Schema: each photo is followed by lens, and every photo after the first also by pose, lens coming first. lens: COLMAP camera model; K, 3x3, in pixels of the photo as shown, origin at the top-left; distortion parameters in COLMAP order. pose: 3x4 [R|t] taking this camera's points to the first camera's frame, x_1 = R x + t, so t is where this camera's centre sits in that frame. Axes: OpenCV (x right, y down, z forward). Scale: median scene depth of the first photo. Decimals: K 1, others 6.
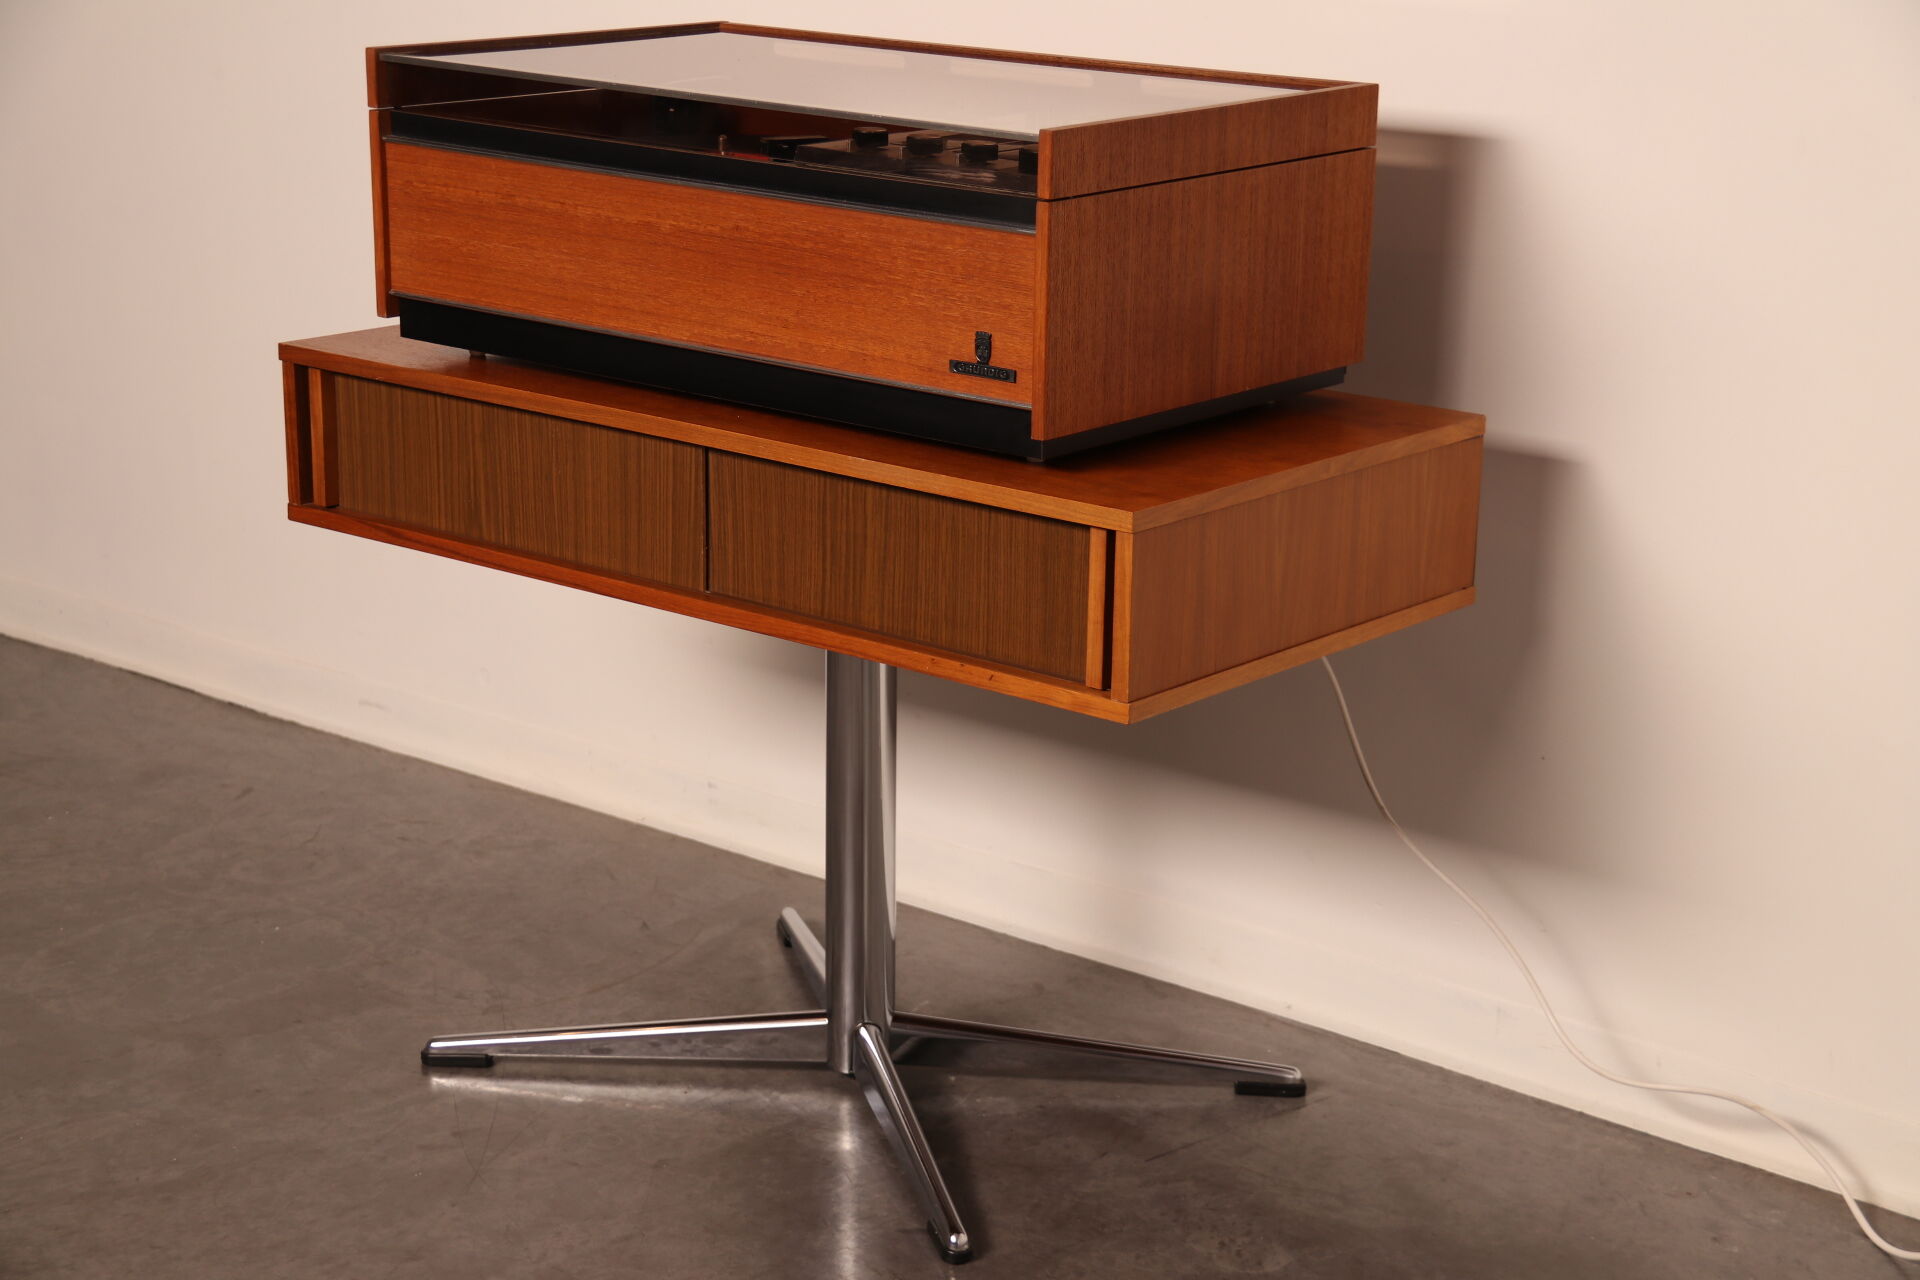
lens RADIAL K [[3638.7, 0, 954.9], [0, 3638.7, 631.5], [0, 0, 1]] dist [0.258089, 0.000000]
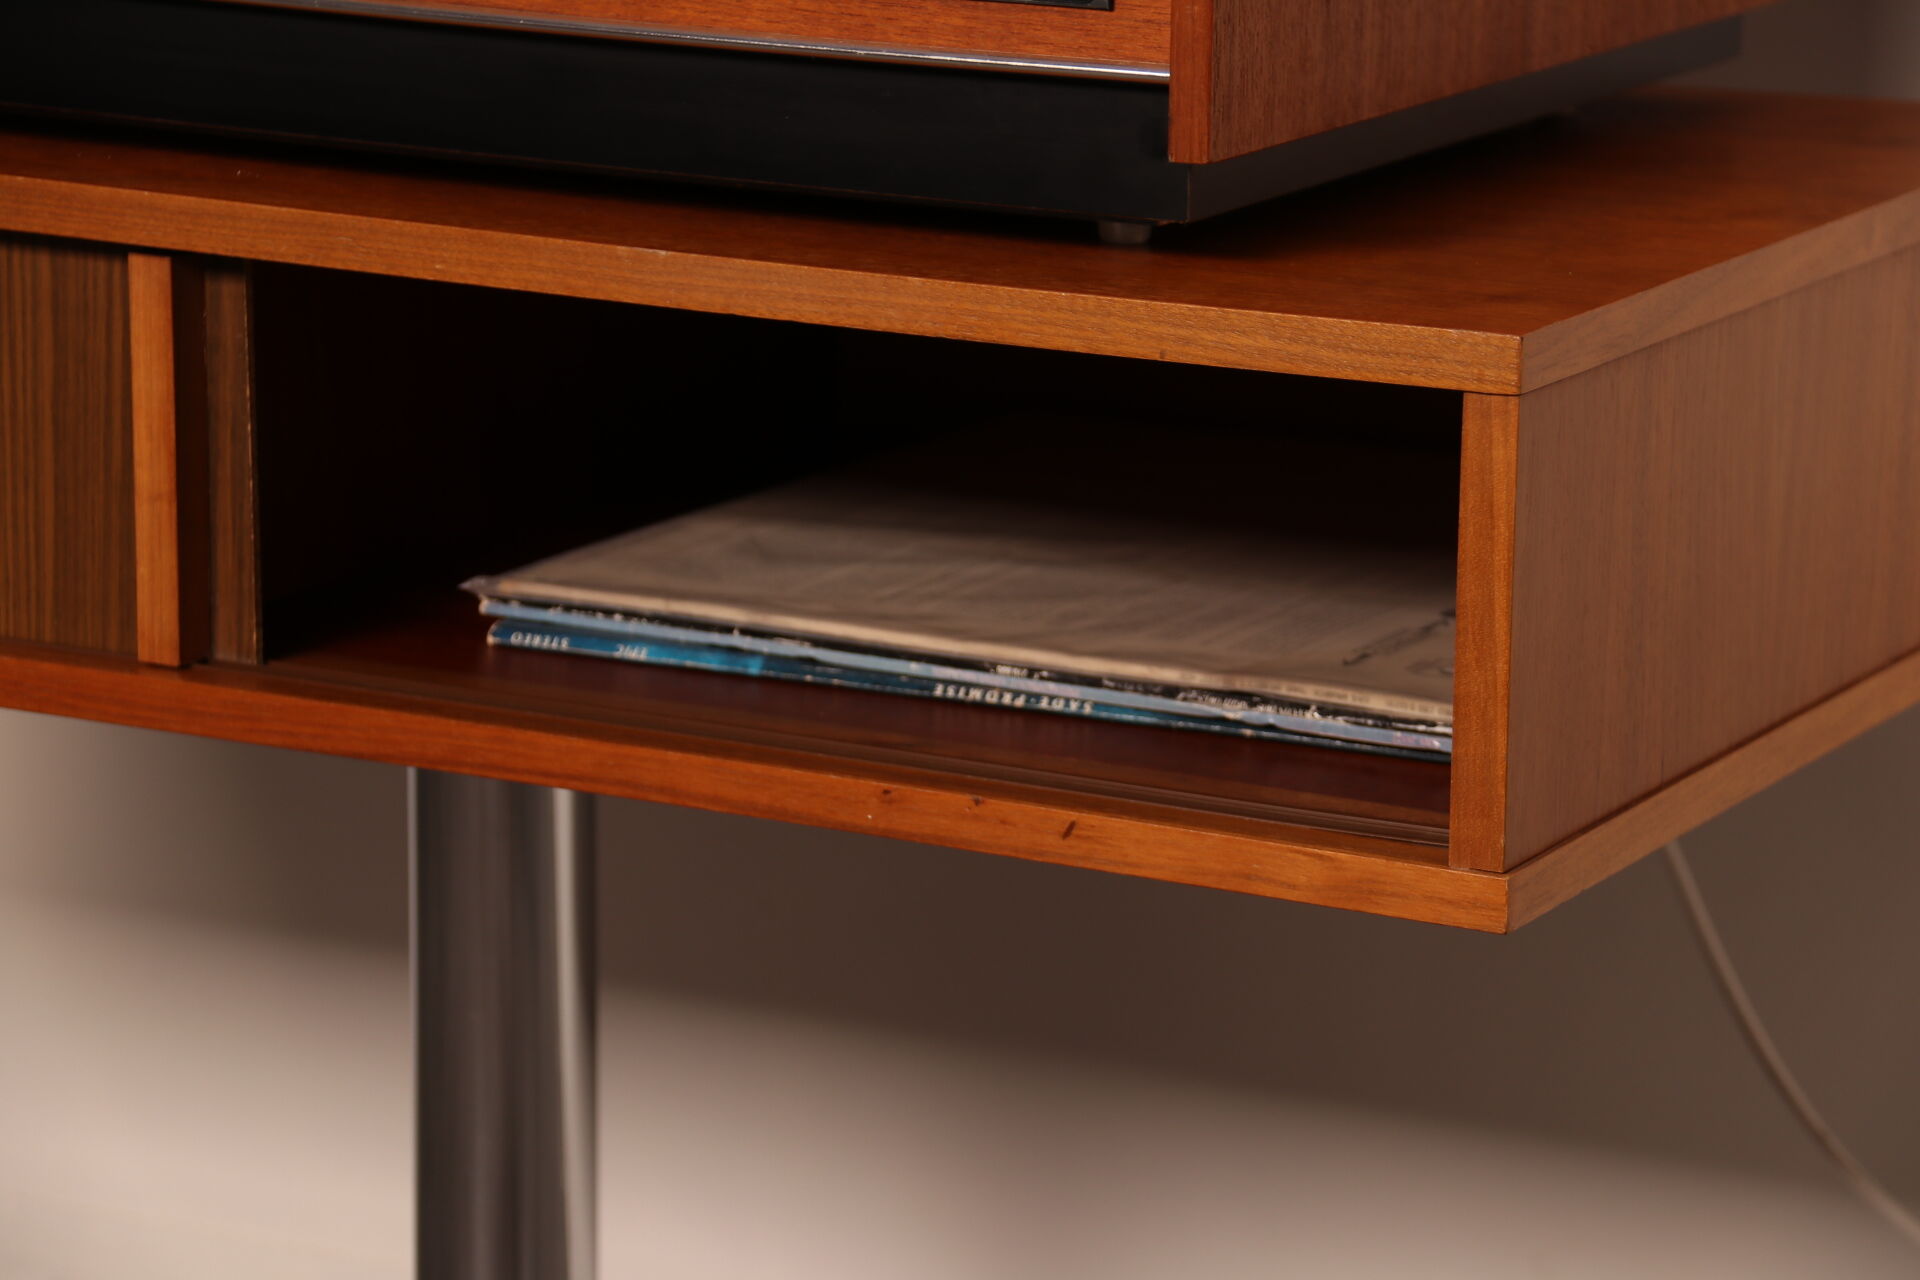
lens RADIAL K [[6421.6, 0, 963.0], [0, 6421.6, 642.4], [0, 0, 1]] dist [0.191077, 0.000000]
pose [[0.982794, -0.047124, 0.178593, -0.114747], [0.053688, 0.998042, -0.032098, 0.014084], [-0.176731, 0.041134, 0.983399, 0.375089]]
